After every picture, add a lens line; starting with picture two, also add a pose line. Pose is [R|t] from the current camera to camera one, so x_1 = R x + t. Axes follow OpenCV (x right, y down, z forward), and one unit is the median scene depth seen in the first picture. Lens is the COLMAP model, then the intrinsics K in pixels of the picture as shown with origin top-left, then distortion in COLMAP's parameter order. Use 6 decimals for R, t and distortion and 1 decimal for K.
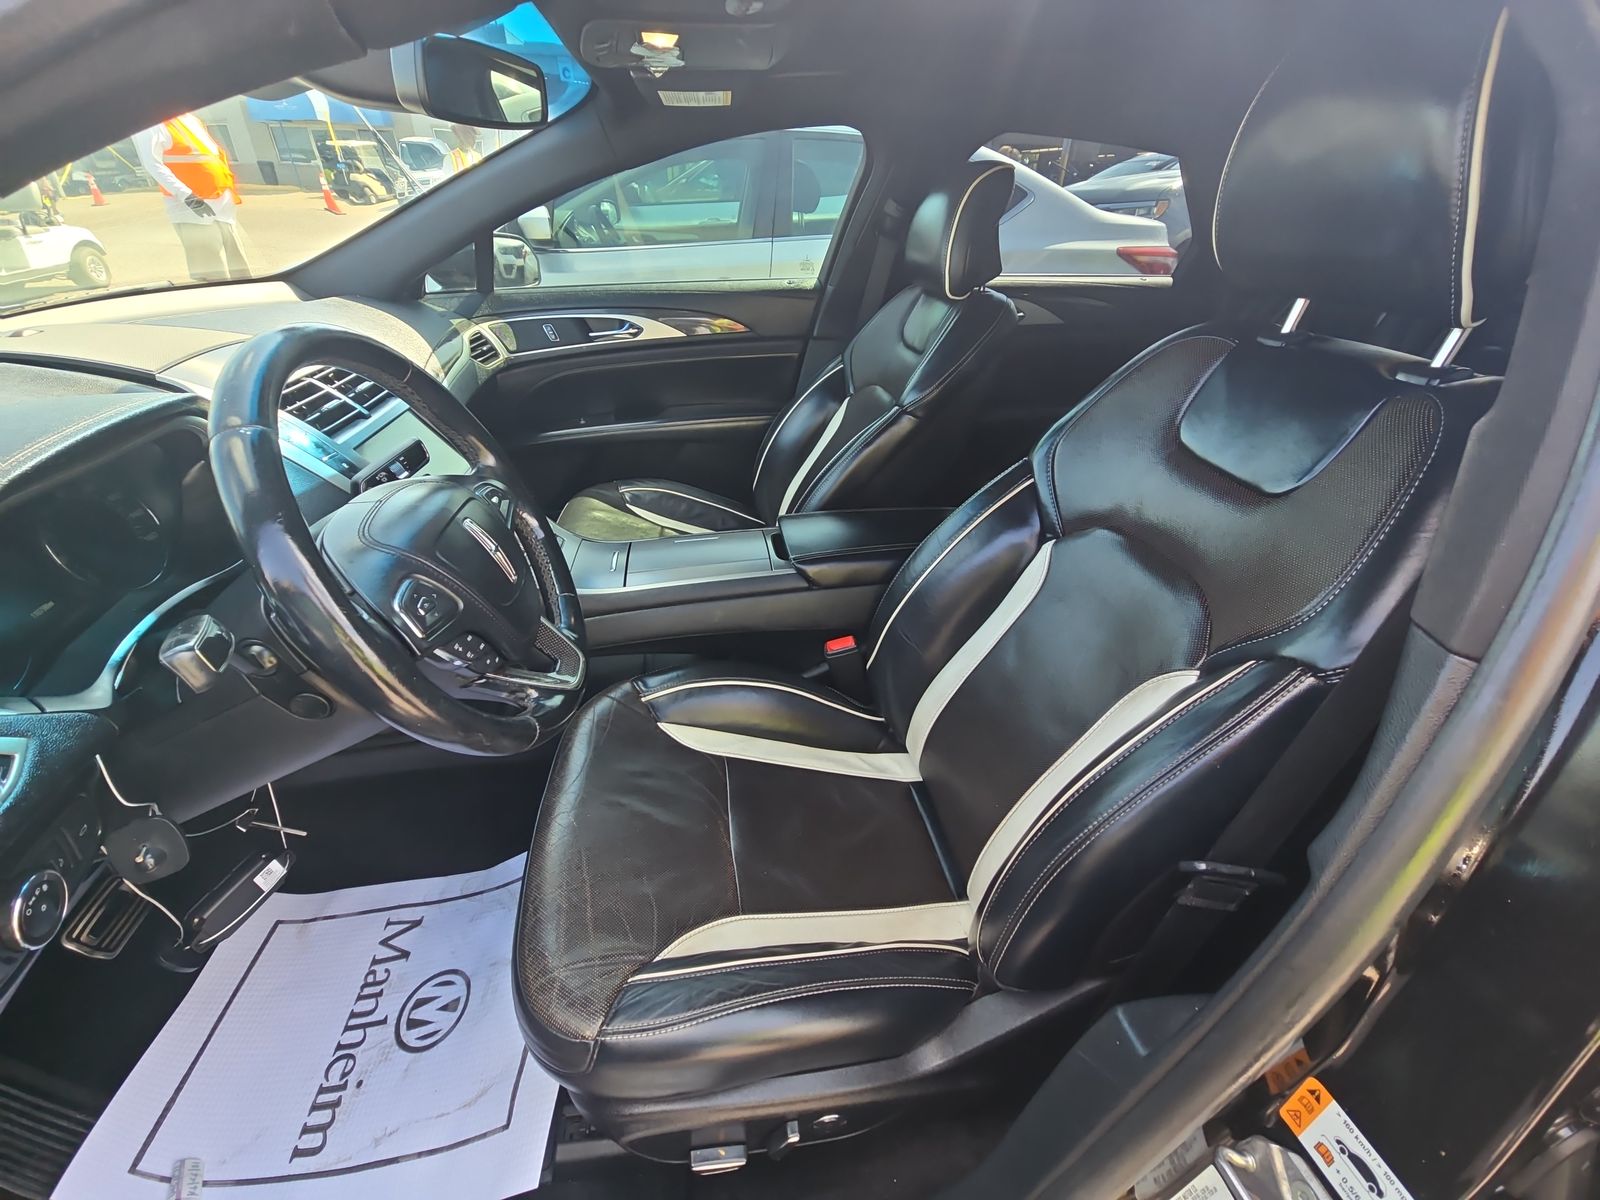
lens RADIAL K [[631.8, 0, 800.0], [0, 631.8, 600.0], [0, 0, 1]] dist [-0.000295, -0.012635]
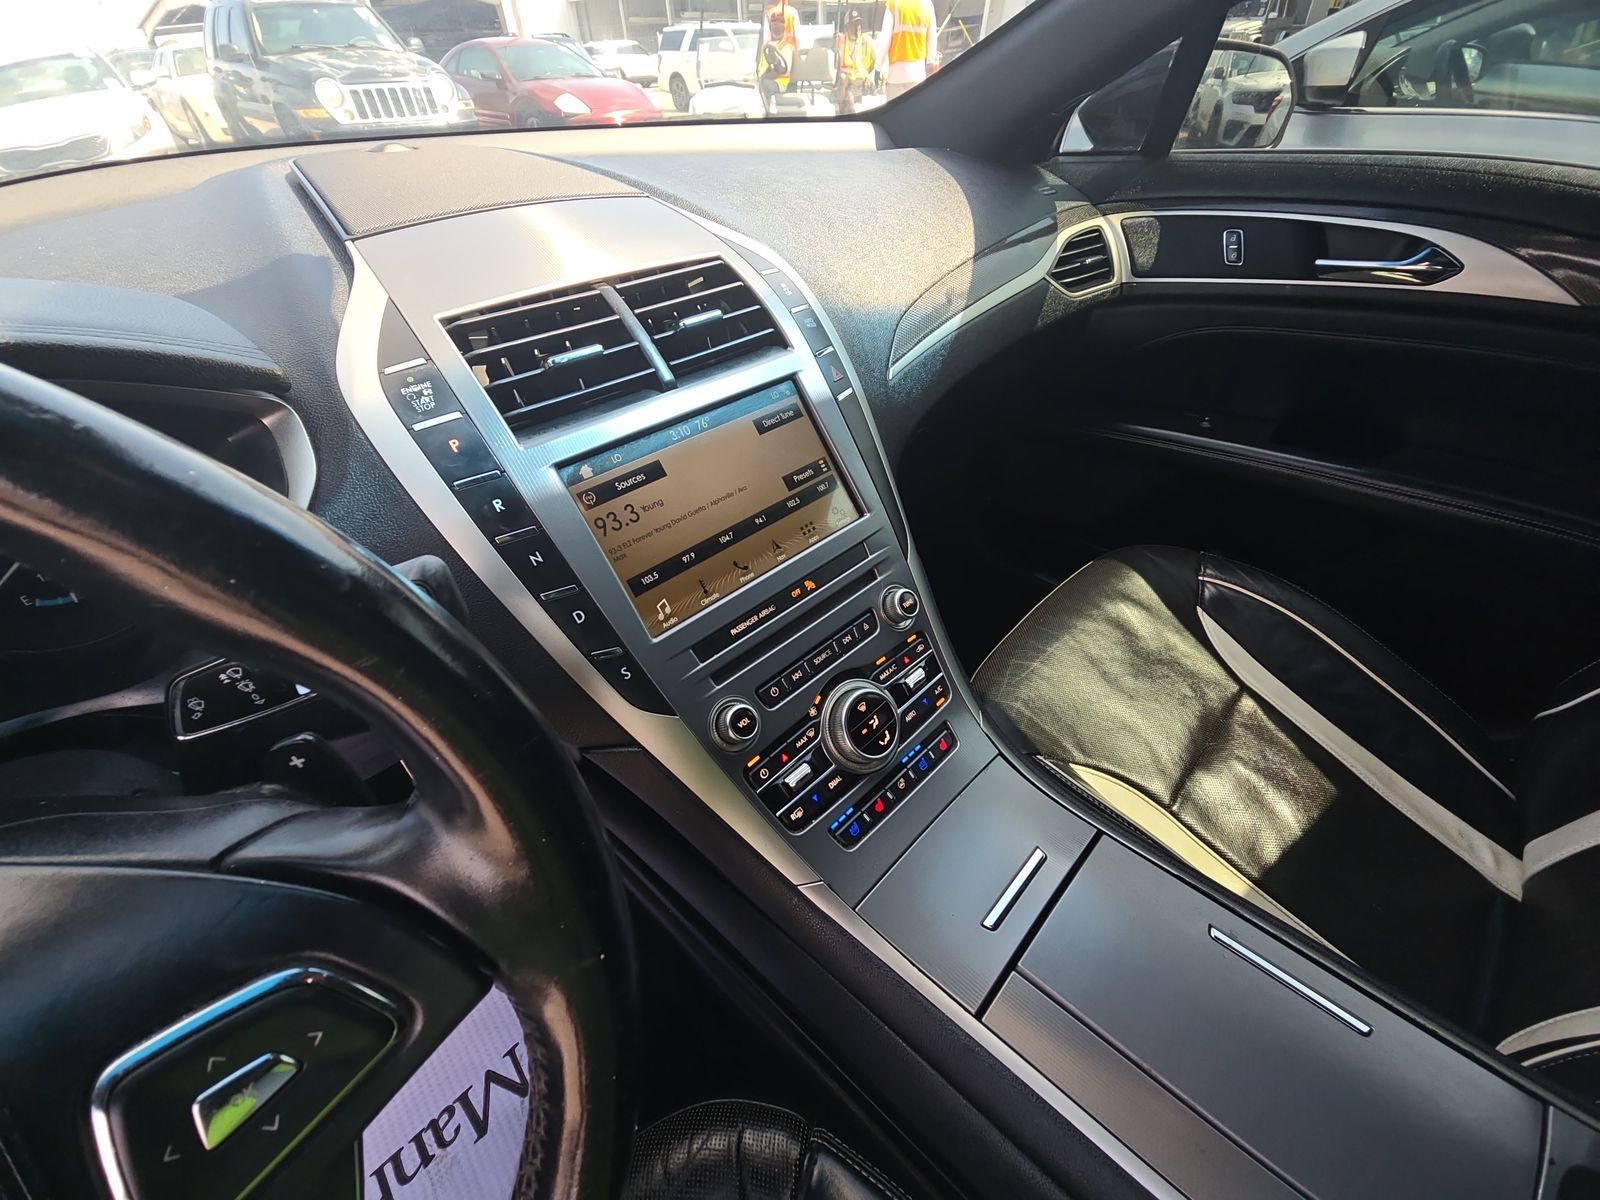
lens RADIAL K [[641.7, 0, 791.8], [0, 641.7, 593.4], [0, 0, 1]] dist [0.000531, -0.008289]
pose [[0.601732, 0.472905, -0.643645, -0.147065], [-0.390158, 0.877216, 0.279765, -0.184179], [0.696919, 0.082780, 0.712357, 0.410194]]
